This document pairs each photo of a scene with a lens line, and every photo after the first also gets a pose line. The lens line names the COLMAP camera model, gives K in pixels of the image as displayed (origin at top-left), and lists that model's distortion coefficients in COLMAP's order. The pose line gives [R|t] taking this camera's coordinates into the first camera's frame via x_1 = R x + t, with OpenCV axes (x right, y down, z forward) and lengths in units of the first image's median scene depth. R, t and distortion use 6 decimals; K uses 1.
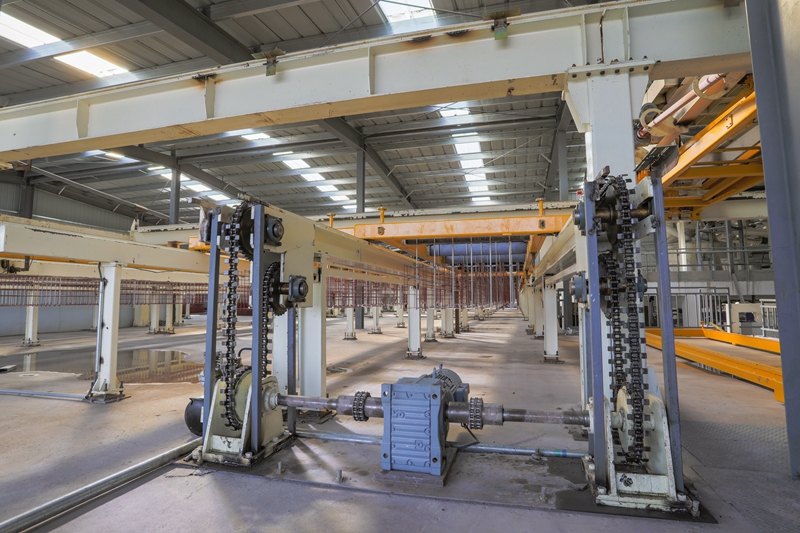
lens RADIAL K [[454.1, 0, 413.8], [0, 454.1, 261.6], [0, 0, 1]] dist [-0.076265, 0.032449]
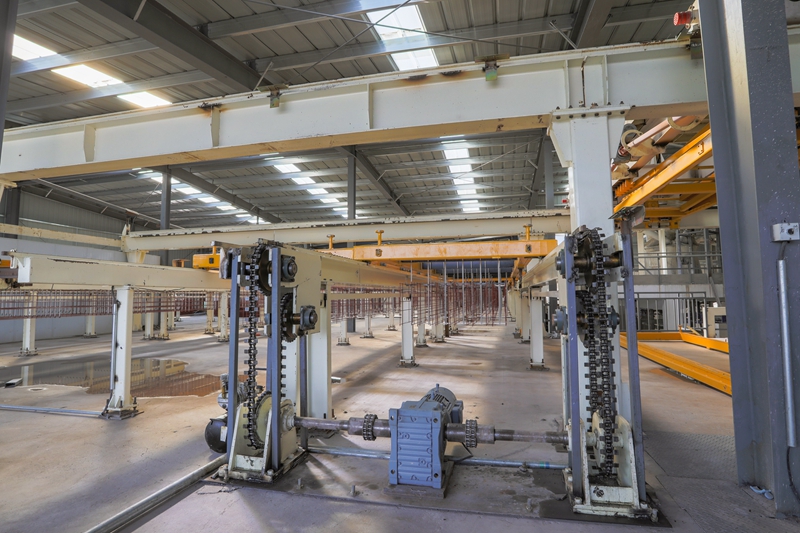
lens RADIAL K [[454.1, 0, 415.9], [0, 454.1, 260.0], [0, 0, 1]] dist [-0.076265, 0.032449]
pose [[0.999472, -0.002491, 0.032389, -0.023467], [0.002302, 0.999980, 0.005866, -0.068509], [-0.032403, -0.005788, 0.999458, -0.084827]]
